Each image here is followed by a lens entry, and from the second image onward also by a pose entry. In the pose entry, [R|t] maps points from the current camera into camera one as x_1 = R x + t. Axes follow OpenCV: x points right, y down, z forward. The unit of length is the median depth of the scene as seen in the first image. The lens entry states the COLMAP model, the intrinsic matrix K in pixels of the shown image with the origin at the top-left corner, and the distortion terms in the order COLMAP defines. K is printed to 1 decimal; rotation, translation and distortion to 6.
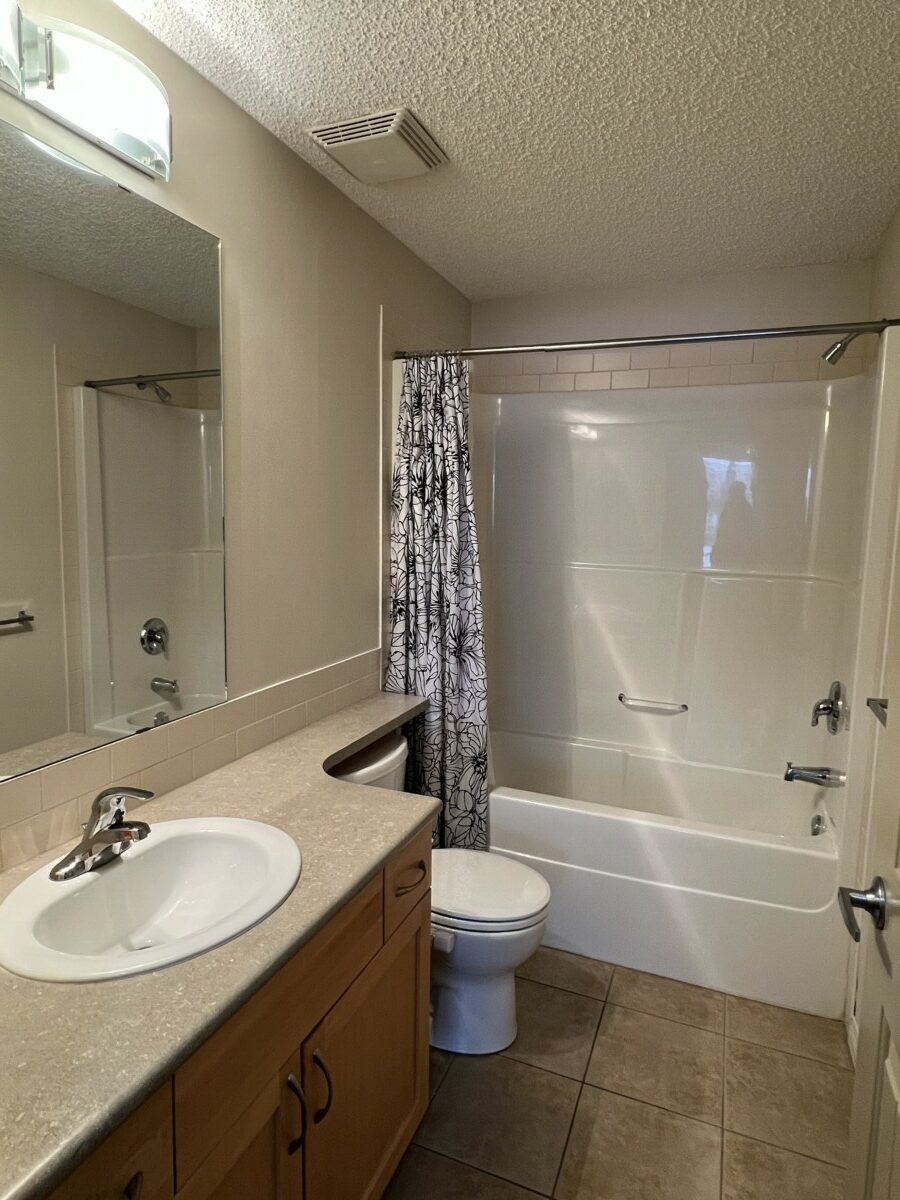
lens RADIAL K [[700.7, 0, 446.3], [0, 700.7, 601.9], [0, 0, 1]] dist [0.005699, -0.003013]
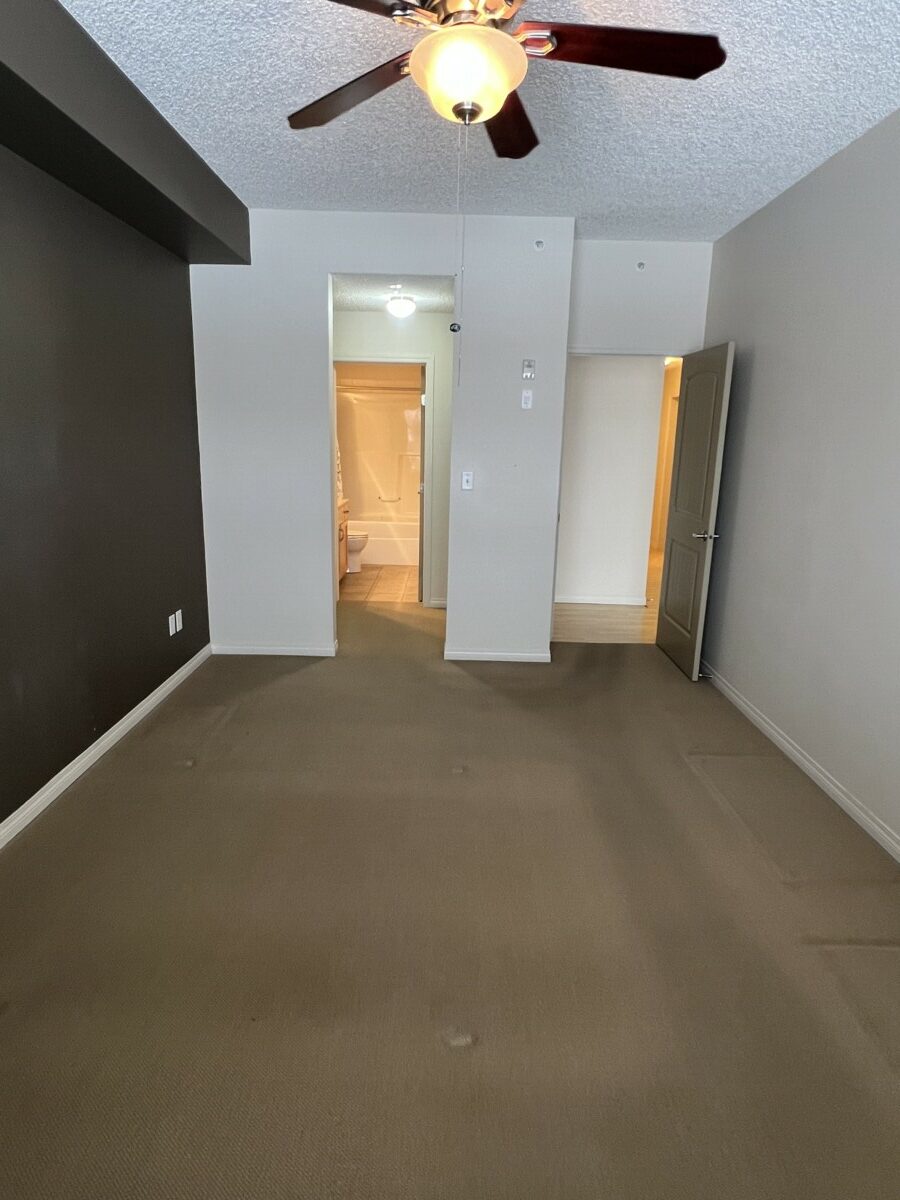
lens RADIAL K [[700.7, 0, 449.6], [0, 700.7, 601.6], [0, 0, 1]] dist [0.005699, -0.003013]
pose [[0.927365, -0.087851, 0.363698, -0.741075], [0.041991, 0.990341, 0.132145, 0.237671], [-0.371794, -0.107275, 0.922096, -2.363821]]
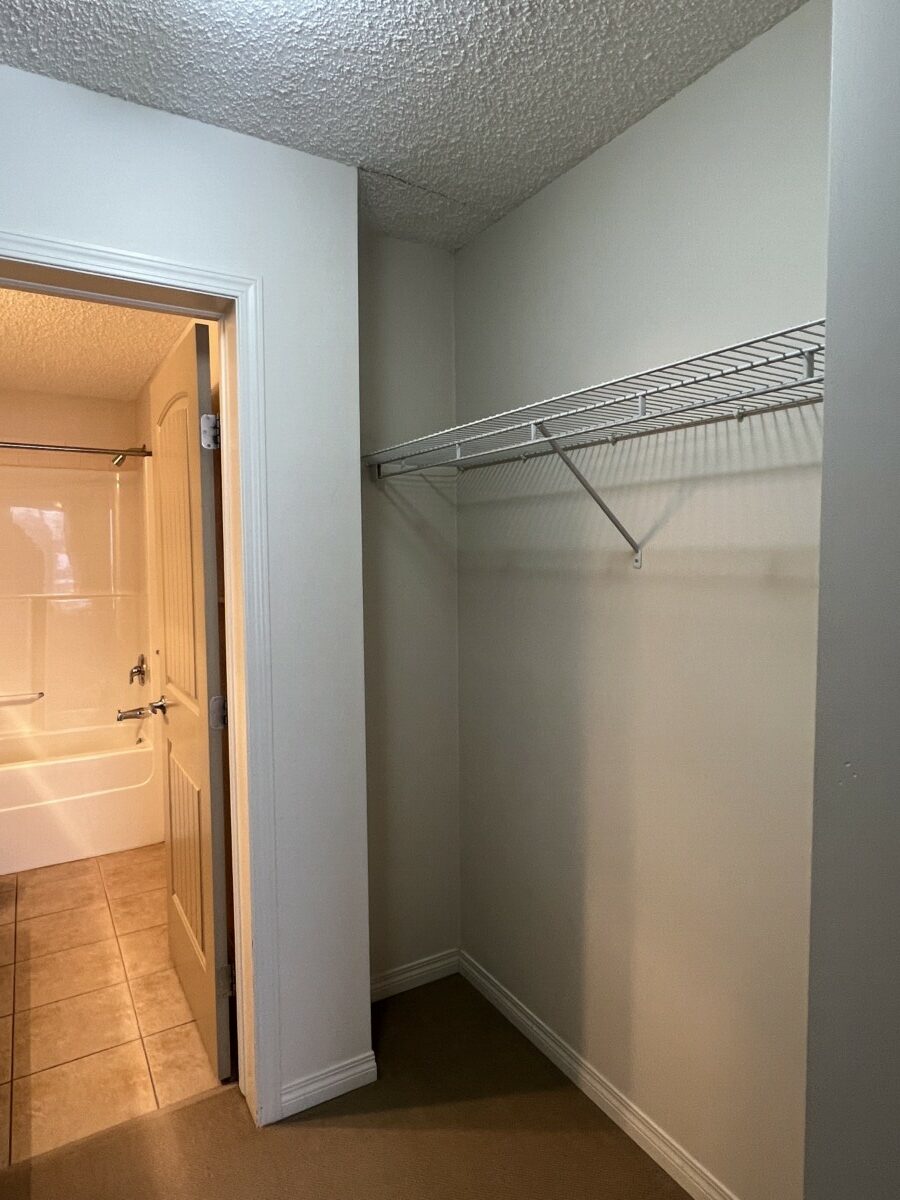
lens RADIAL K [[700.7, 0, 442.2], [0, 700.7, 592.5], [0, 0, 1]] dist [0.005699, -0.003013]
pose [[0.601258, -0.064408, 0.796455, -0.327849], [0.115392, 0.993297, -0.006786, 0.058631], [-0.790679, 0.095984, 0.604660, -0.580902]]
